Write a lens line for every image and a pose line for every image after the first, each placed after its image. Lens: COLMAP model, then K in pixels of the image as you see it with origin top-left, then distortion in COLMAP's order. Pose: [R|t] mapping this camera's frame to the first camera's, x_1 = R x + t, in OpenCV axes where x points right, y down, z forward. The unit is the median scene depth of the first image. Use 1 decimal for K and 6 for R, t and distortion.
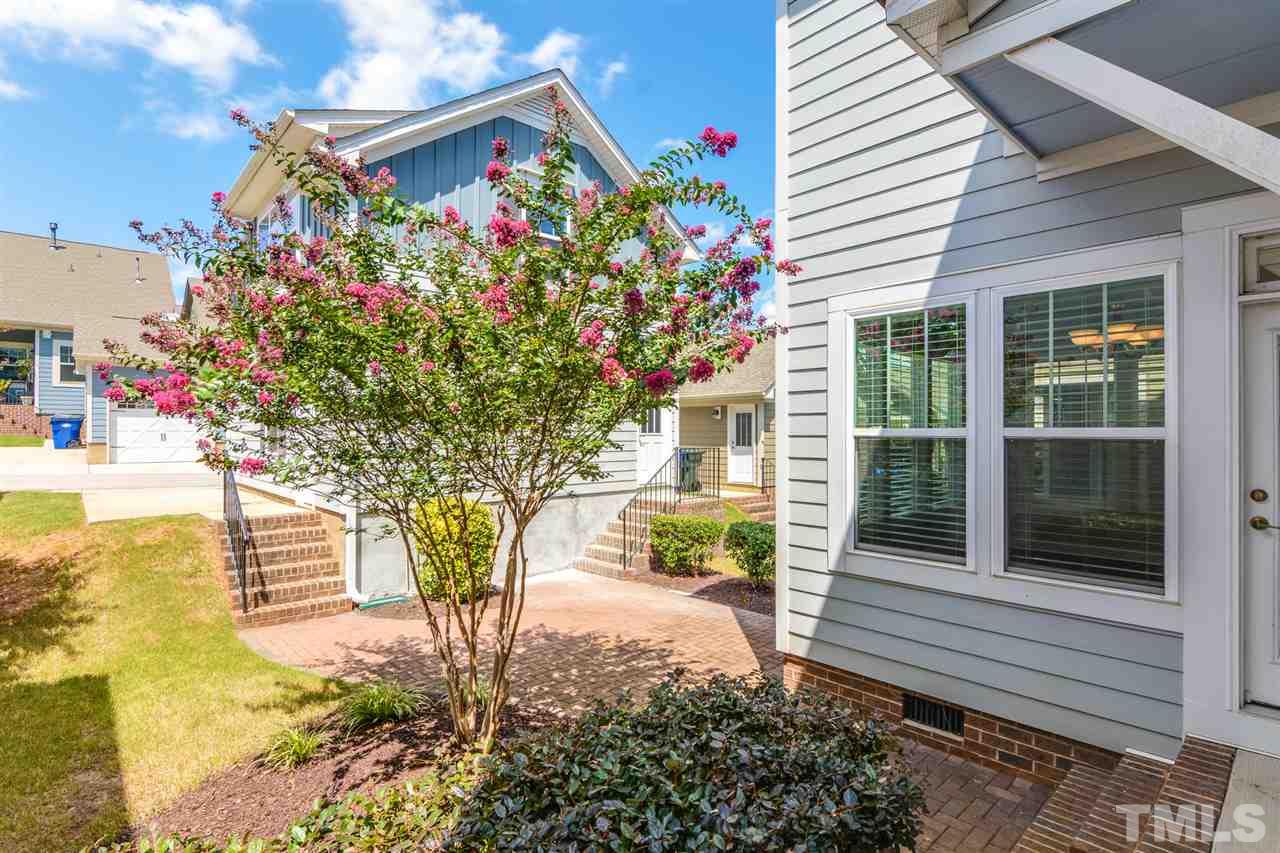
lens RADIAL K [[628.3, 0, 621.4], [0, 628.3, 423.8], [0, 0, 1]] dist [0.000300, -0.000167]
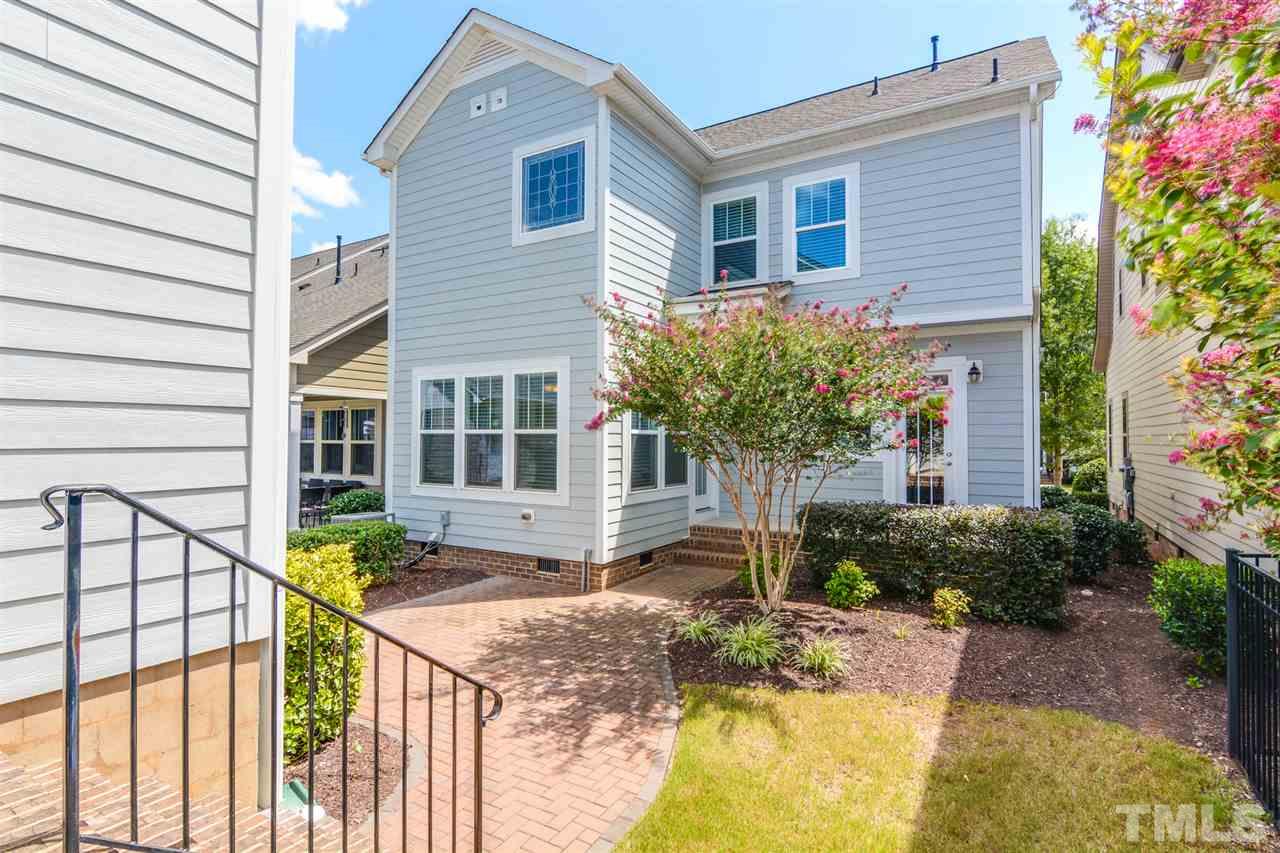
lens RADIAL K [[628.3, 0, 621.4], [0, 628.3, 423.8], [0, 0, 1]] dist [0.000300, -0.000167]
pose [[-0.280182, 0.025386, 0.959611, -1.169772], [-0.004940, 0.999599, -0.027886, 0.036093], [-0.959934, -0.012553, -0.279945, 1.240275]]
